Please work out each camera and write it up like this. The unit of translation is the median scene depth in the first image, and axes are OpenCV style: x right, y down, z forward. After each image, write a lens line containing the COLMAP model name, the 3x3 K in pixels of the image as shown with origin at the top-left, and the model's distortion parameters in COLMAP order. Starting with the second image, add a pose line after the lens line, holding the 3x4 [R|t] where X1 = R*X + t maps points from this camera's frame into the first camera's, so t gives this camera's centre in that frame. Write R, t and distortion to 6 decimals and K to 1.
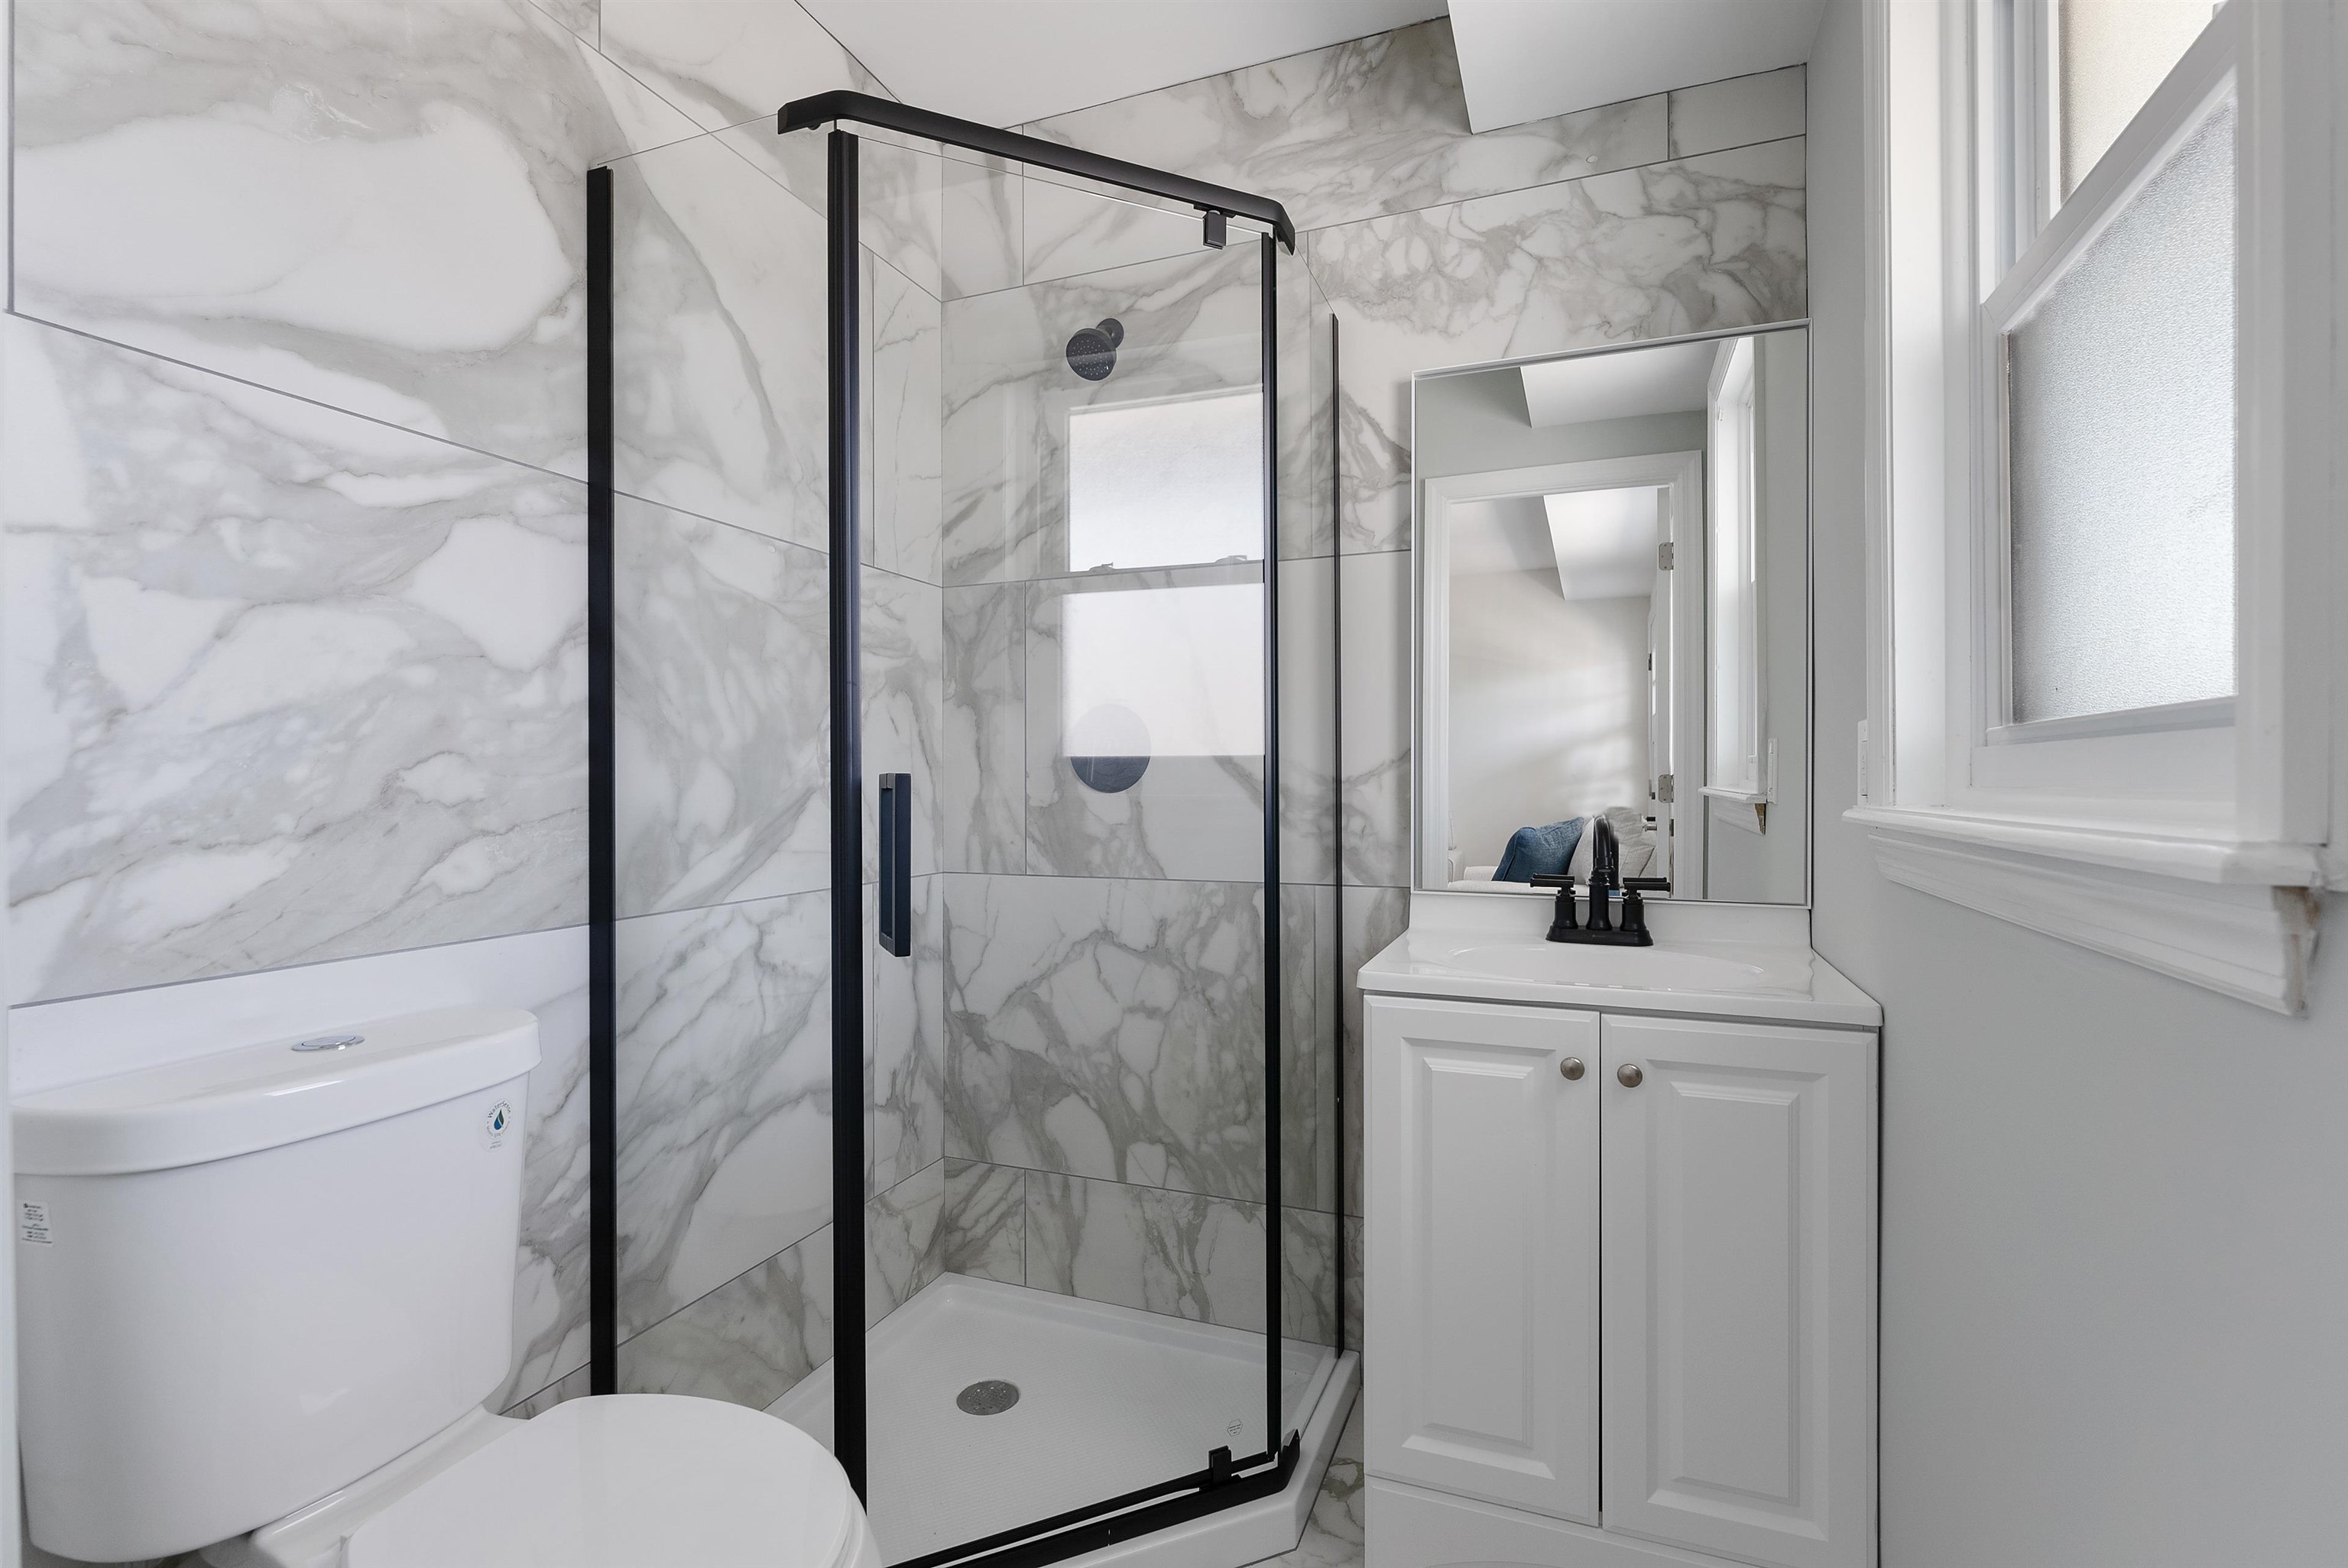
lens RADIAL K [[1057.2, 0, 1174.0], [0, 1057.2, 784.0], [0, 0, 1]] dist [-0.001922, -0.000208]
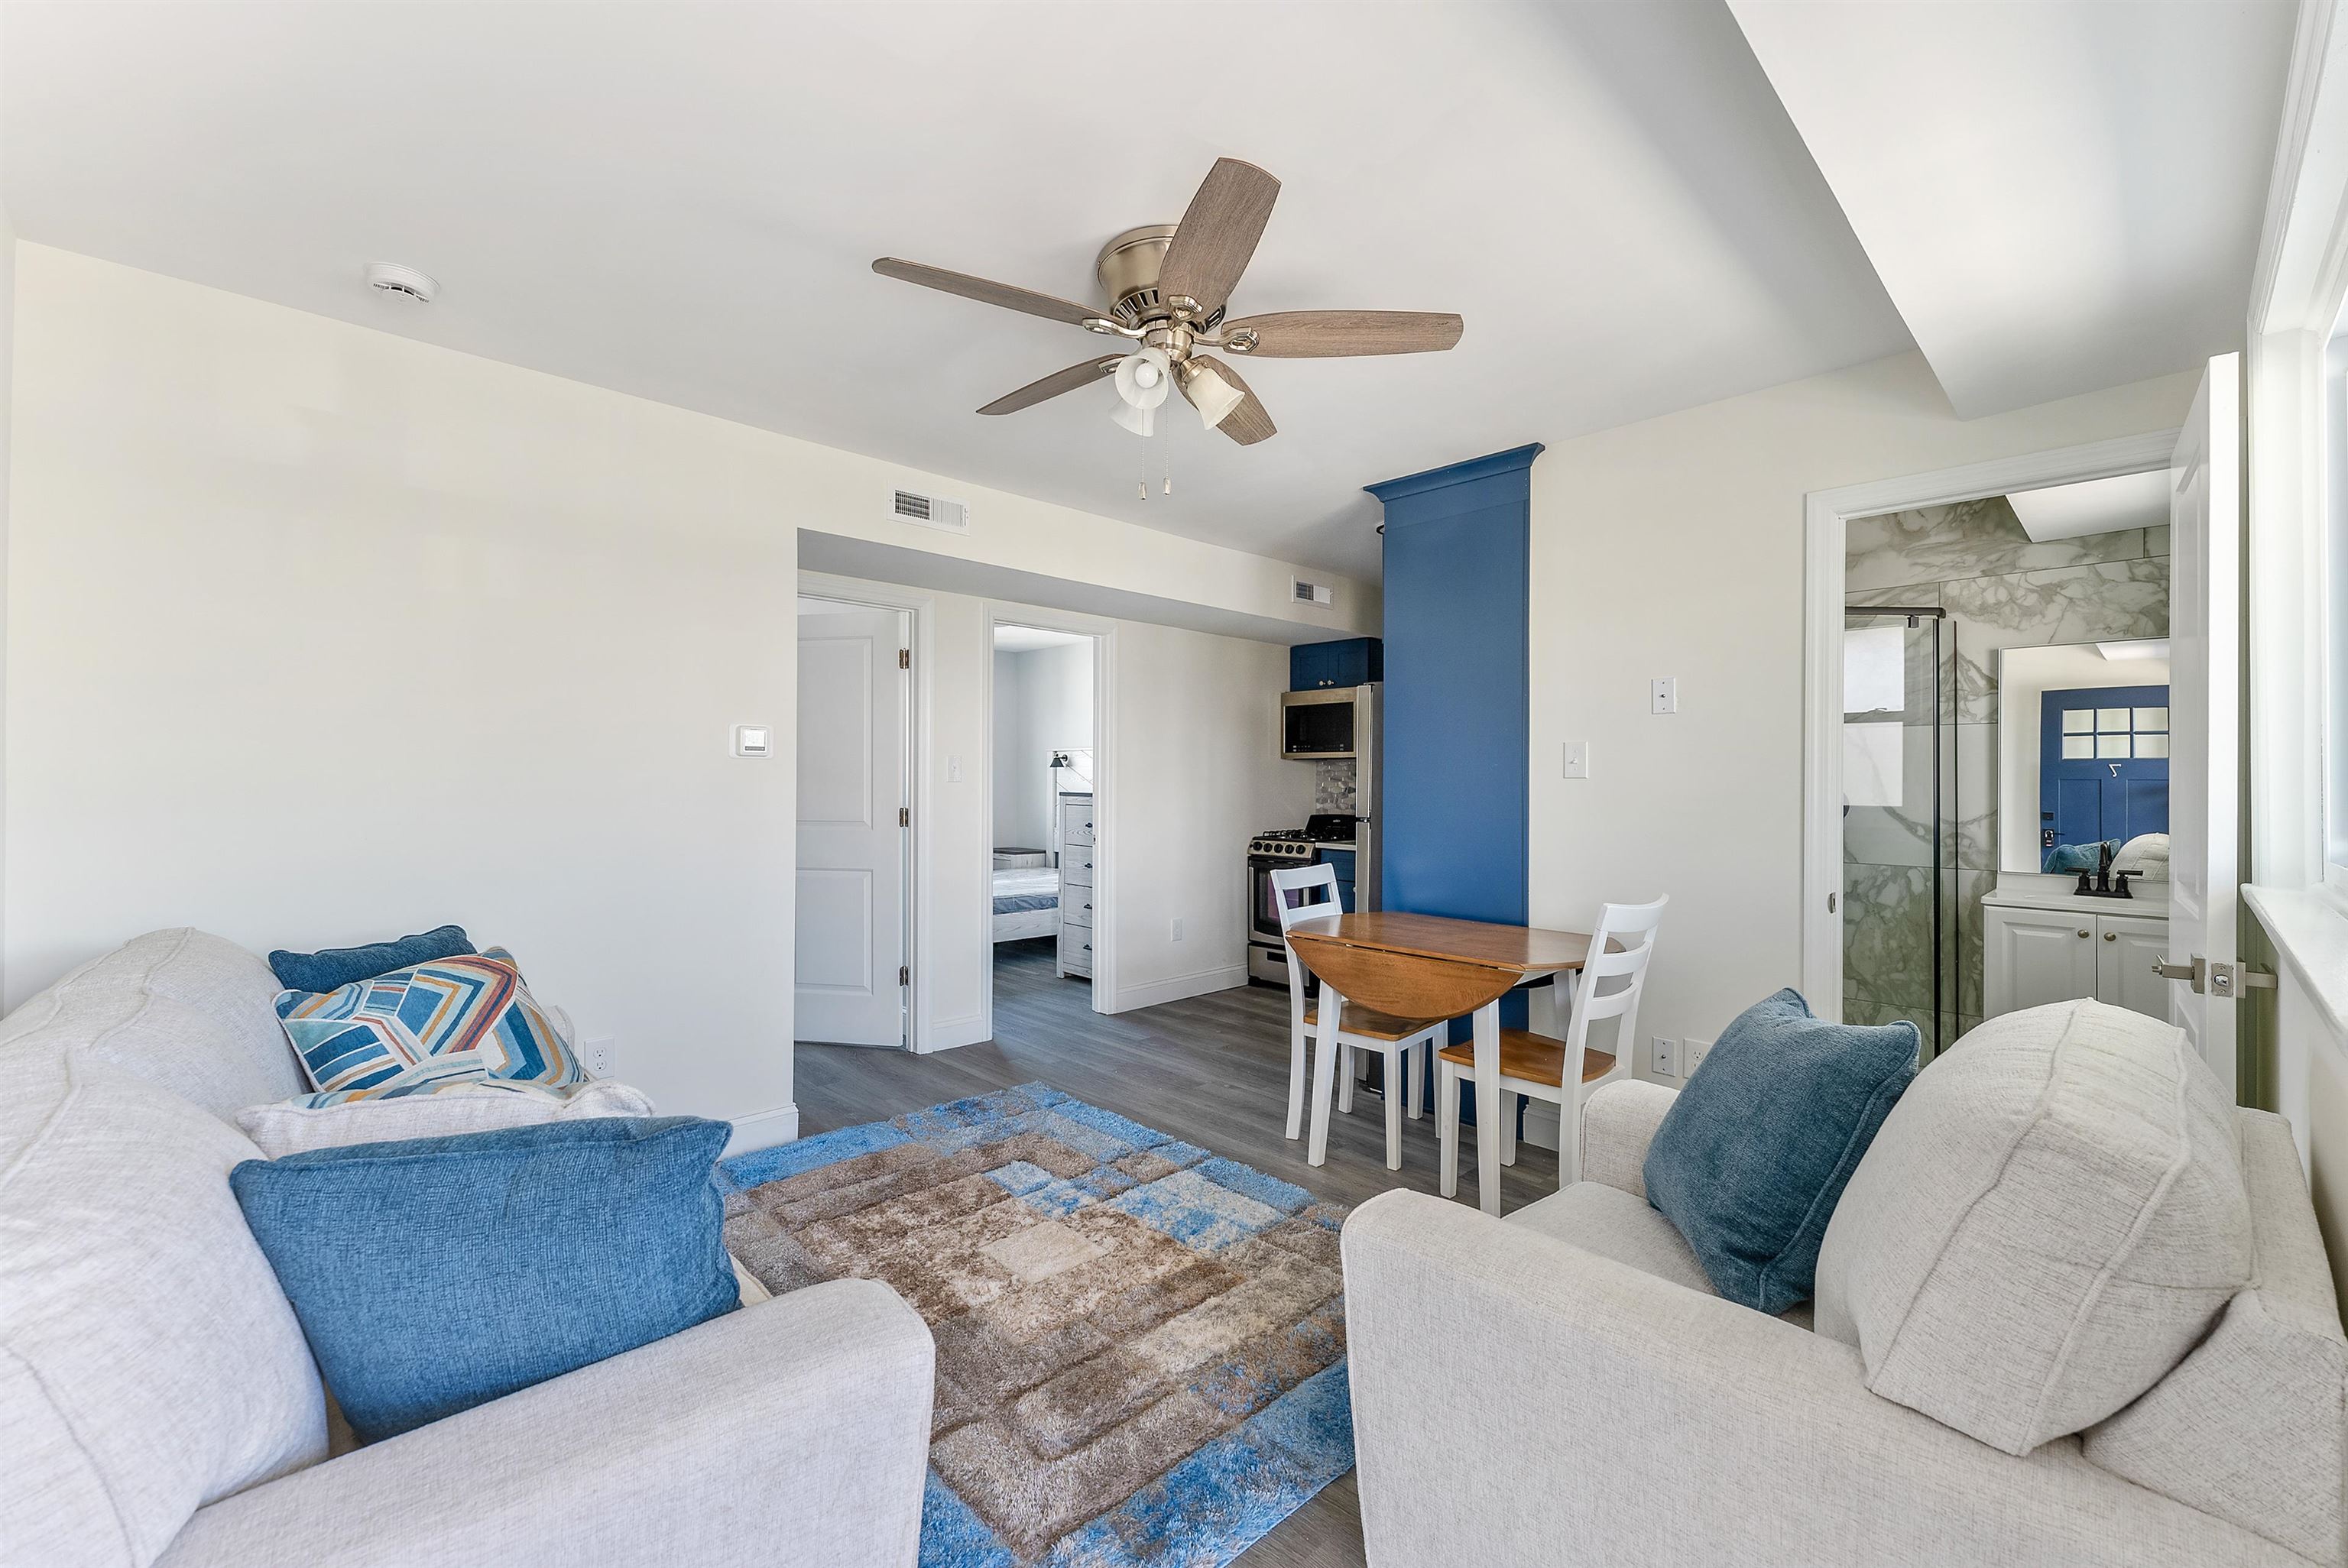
lens RADIAL K [[946.9, 0, 1174.0], [0, 946.9, 784.0], [0, 0, 1]] dist [-0.001210, 0.000119]
pose [[0.906924, 0.003075, -0.421283, -0.529190], [-0.003833, 0.999992, -0.000955, -0.080959], [0.421277, 0.002481, 0.906929, -1.609013]]
